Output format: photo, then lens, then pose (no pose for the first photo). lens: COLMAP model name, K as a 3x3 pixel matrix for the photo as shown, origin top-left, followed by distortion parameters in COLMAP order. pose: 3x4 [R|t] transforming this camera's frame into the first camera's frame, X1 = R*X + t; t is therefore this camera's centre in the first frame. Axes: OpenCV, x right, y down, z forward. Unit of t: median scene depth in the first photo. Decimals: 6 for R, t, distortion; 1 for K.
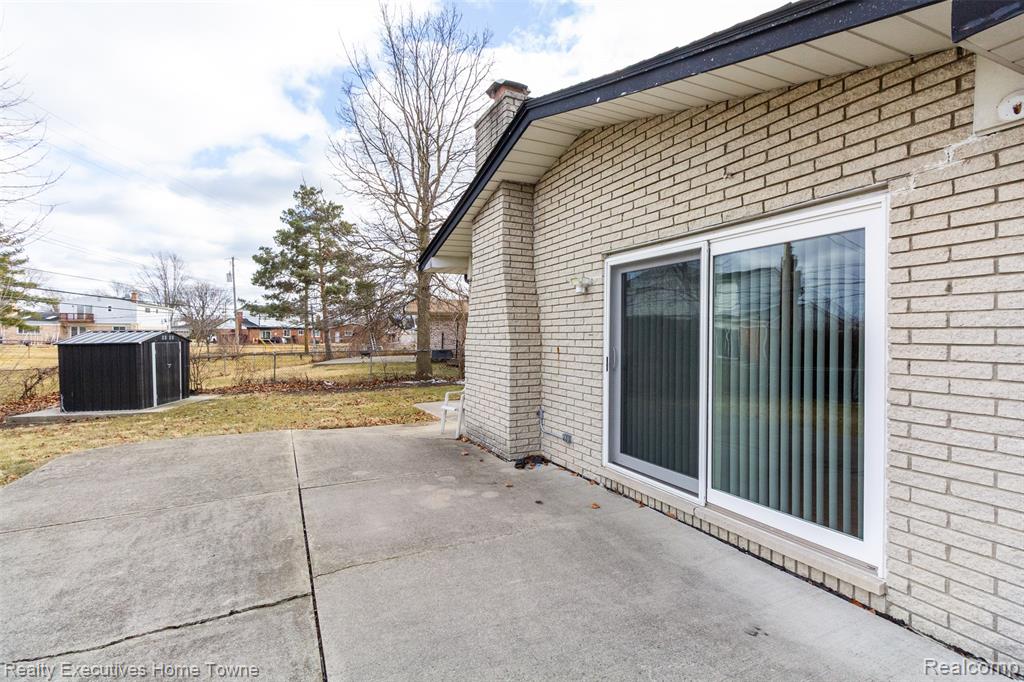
lens RADIAL K [[482.8, 0, 508.0], [0, 482.8, 341.3], [0, 0, 1]] dist [0.006041, 0.000814]
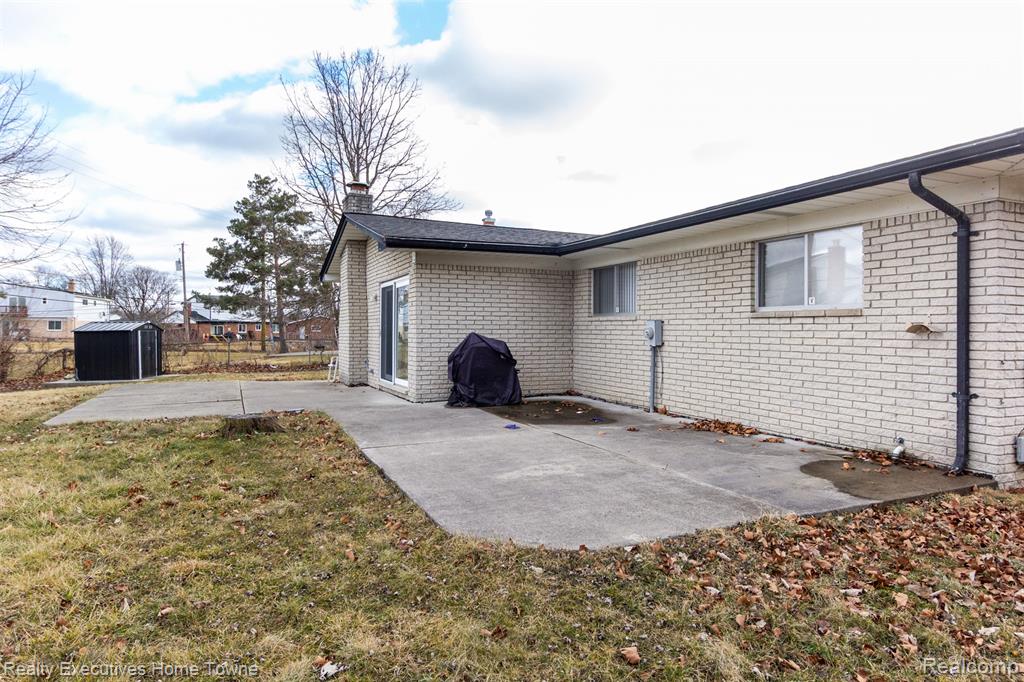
lens RADIAL K [[656.2, 0, 514.5], [0, 656.2, 339.3], [0, 0, 1]] dist [-0.001047, -0.002047]
pose [[0.999288, -0.001304, -0.037704, 0.140354], [0.001217, 0.999997, -0.002330, 0.012510], [0.037707, 0.002283, 0.999286, -0.293754]]
